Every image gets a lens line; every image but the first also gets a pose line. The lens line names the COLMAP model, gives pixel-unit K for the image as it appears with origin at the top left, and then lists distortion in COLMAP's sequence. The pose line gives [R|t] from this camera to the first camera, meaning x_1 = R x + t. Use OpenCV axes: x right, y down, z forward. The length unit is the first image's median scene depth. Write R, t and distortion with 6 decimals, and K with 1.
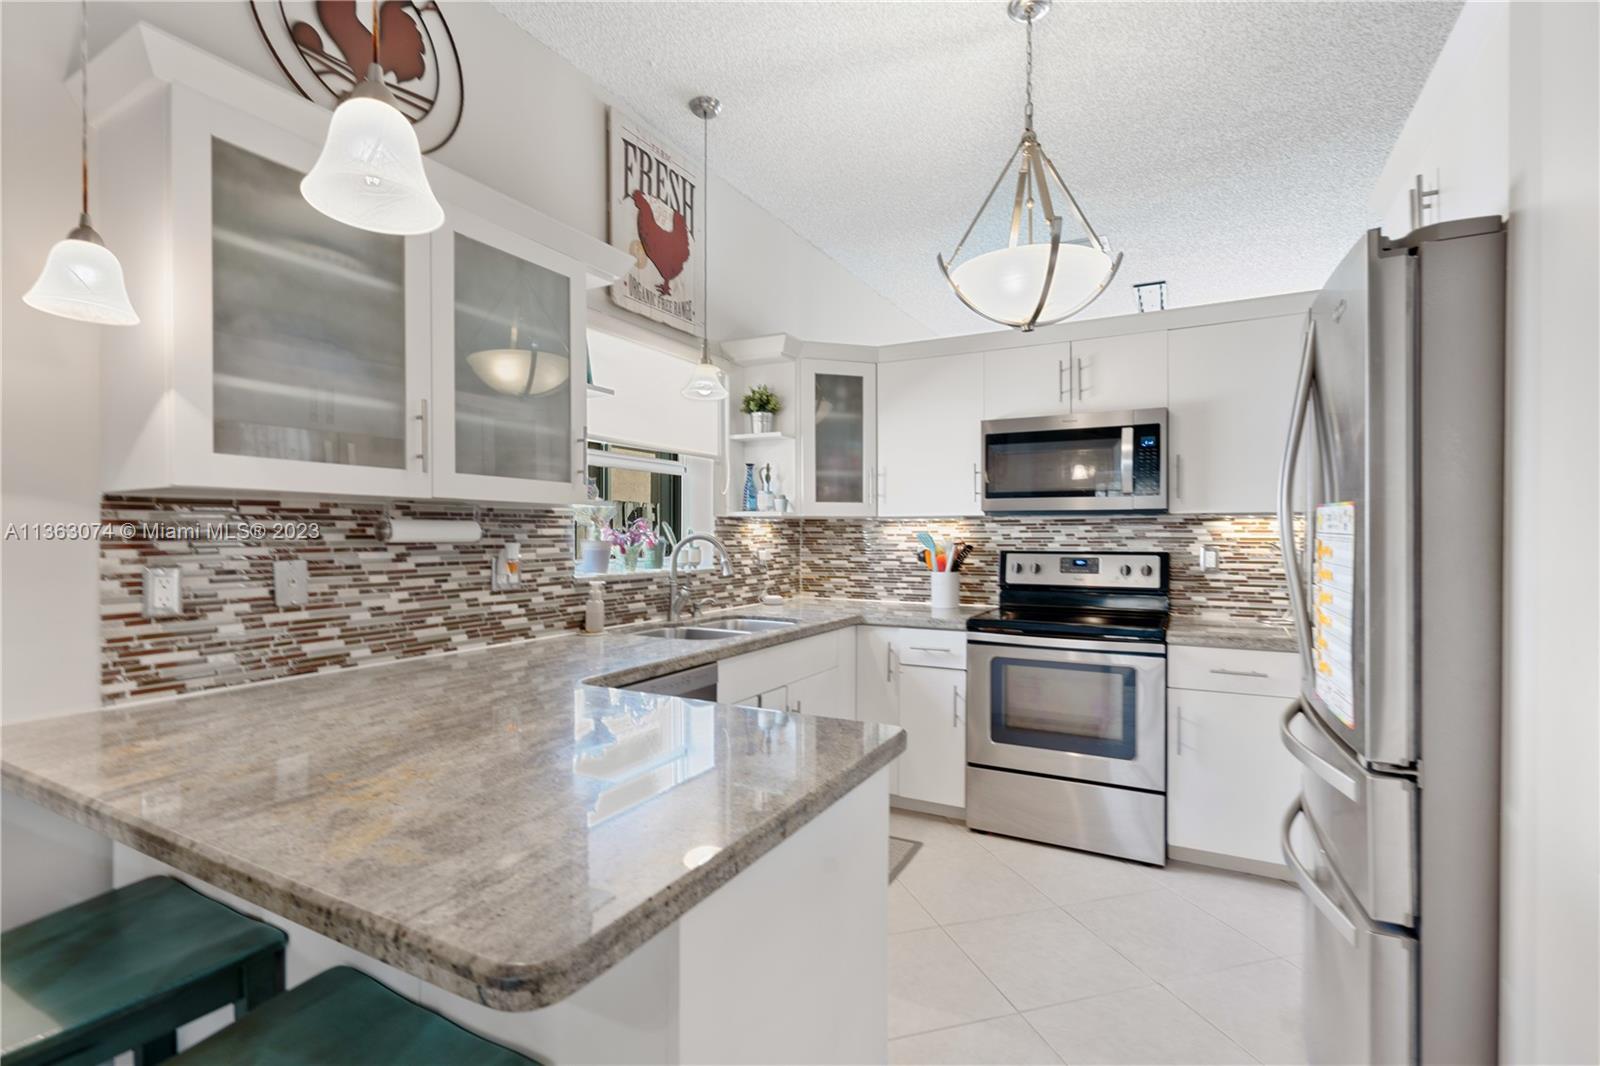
lens RADIAL K [[726.0, 0, 804.1], [0, 726.0, 535.9], [0, 0, 1]] dist [-0.001343, 0.000538]
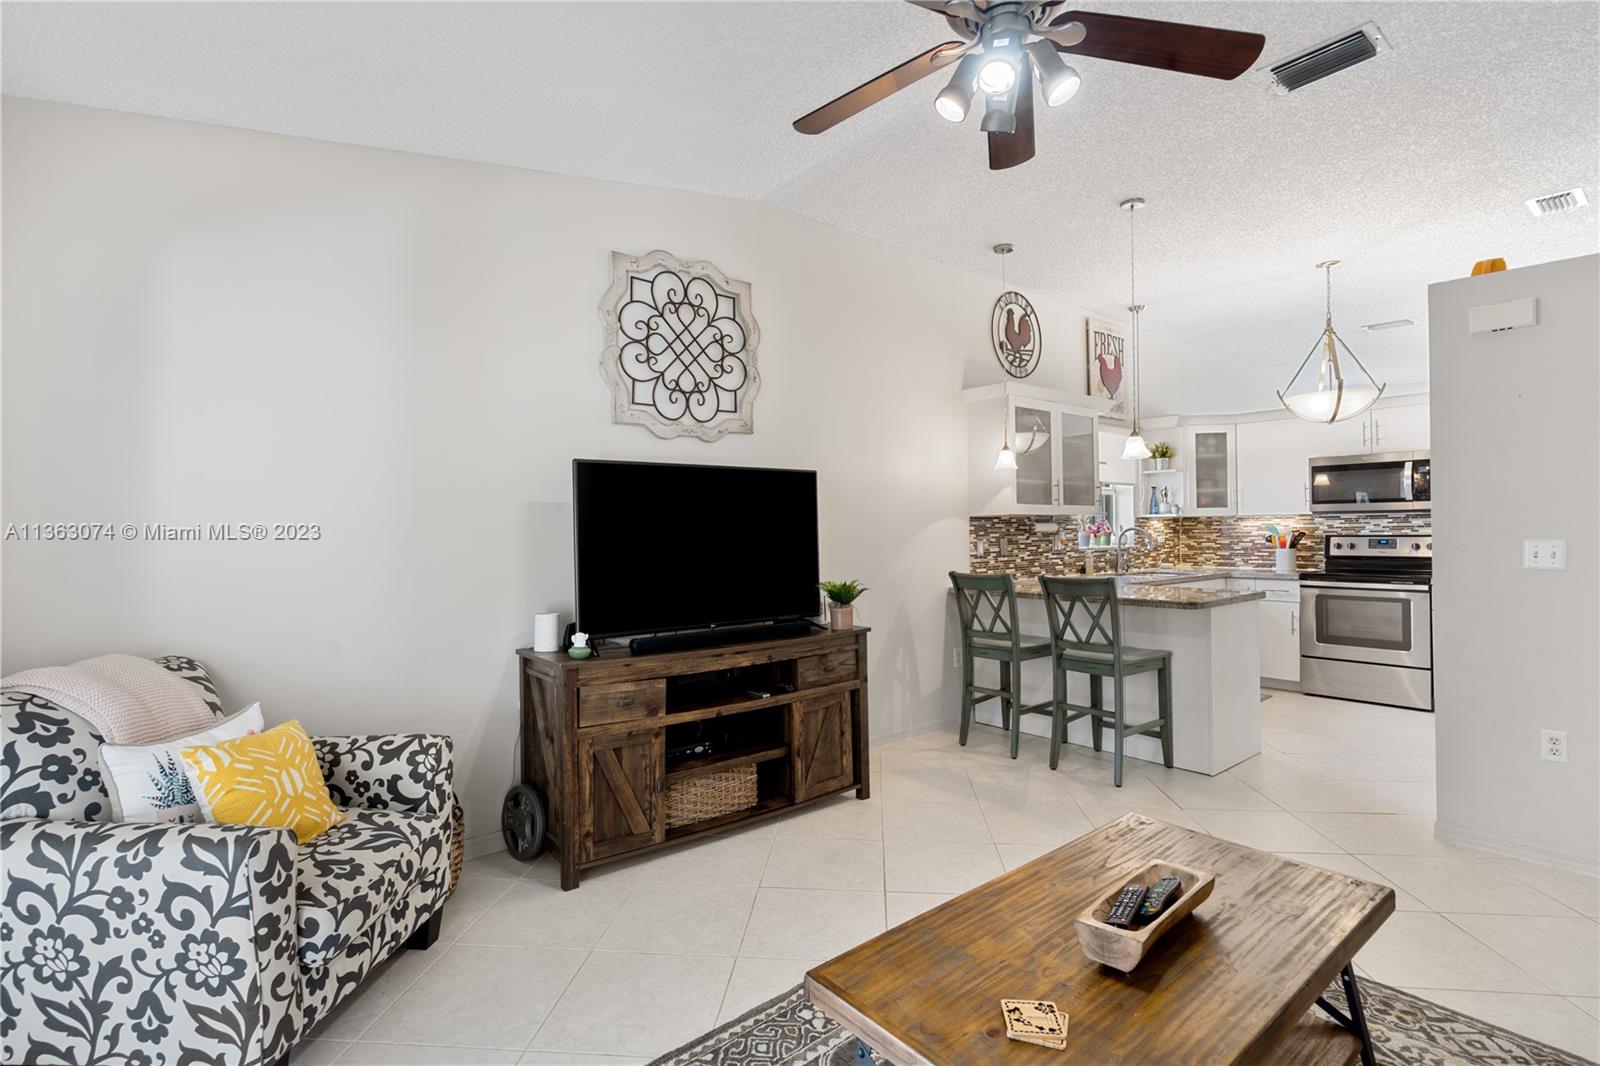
lens RADIAL K [[766.1, 0, 799.9], [0, 766.1, 529.2], [0, 0, 1]] dist [0.009780, 0.001399]
pose [[0.927762, -0.012312, -0.372969, -0.196027], [0.011392, 0.999924, -0.004670, 0.001793], [0.372998, 0.000084, 0.927832, -1.145237]]
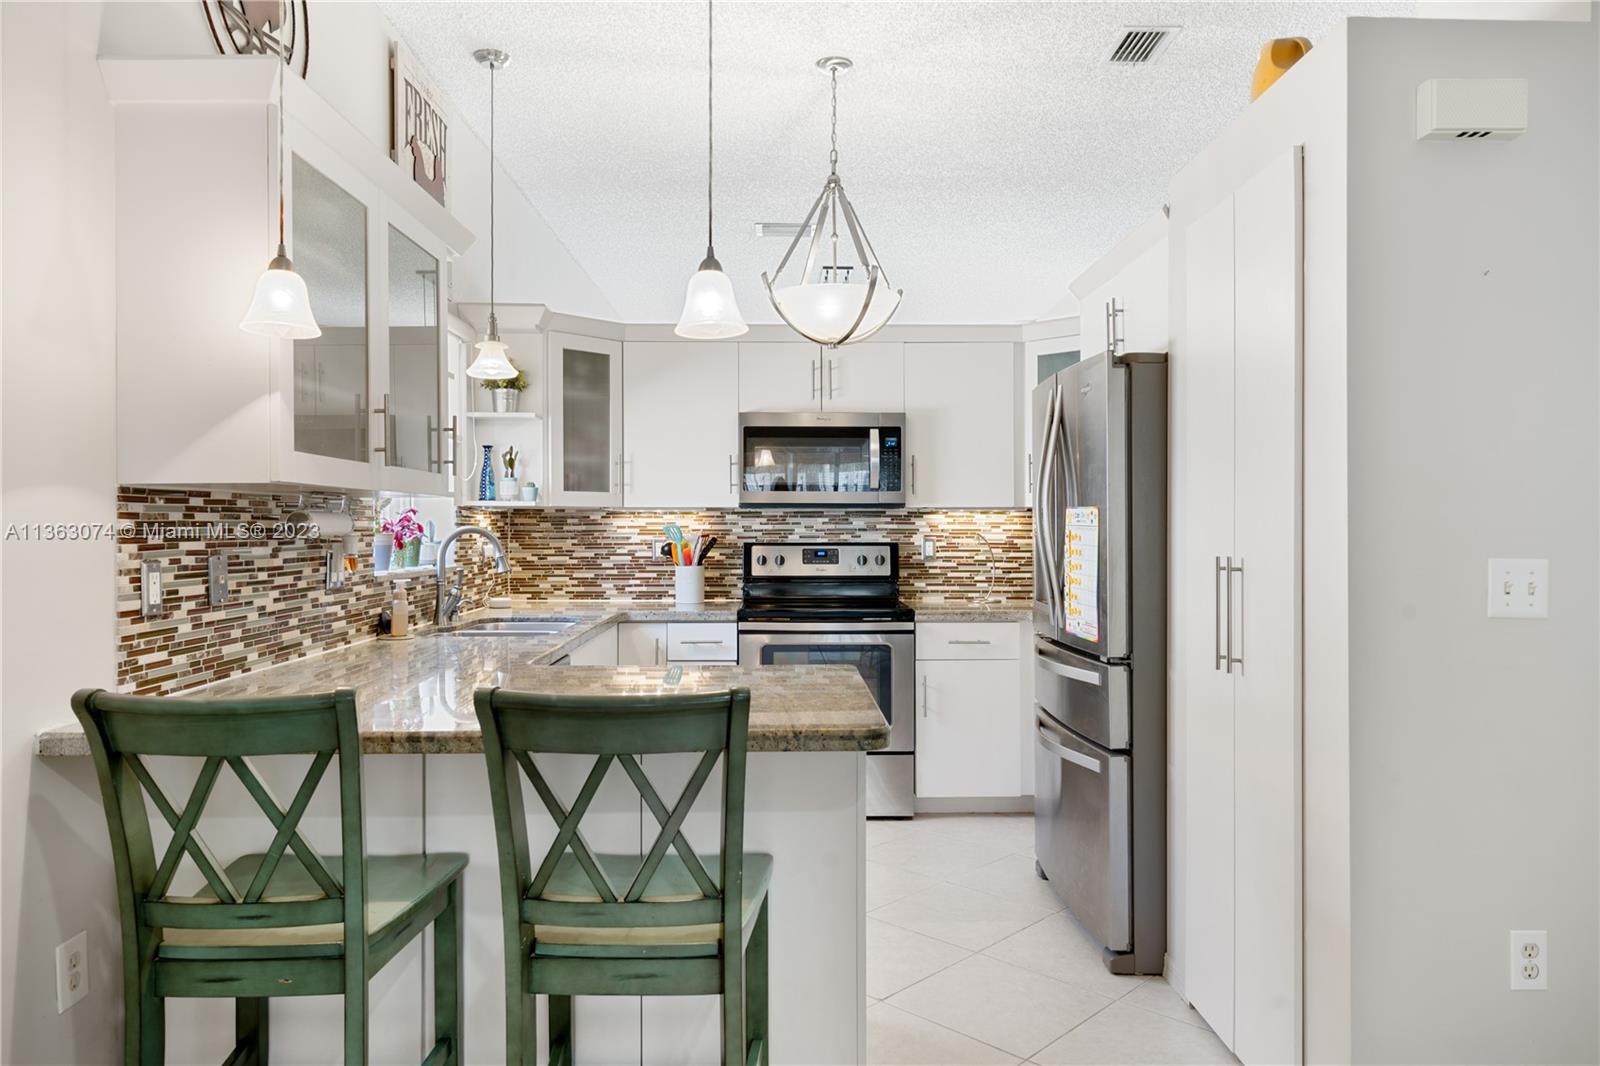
lens RADIAL K [[1064.7, 0, 785.6], [0, 1064.7, 523.1], [0, 0, 1]] dist [0.001553, 0.005531]
pose [[0.874327, 0.000285, 0.485338, -0.423368], [0.002107, 0.999988, -0.004384, -0.000207], [-0.485333, 0.004855, 0.874316, -0.317755]]
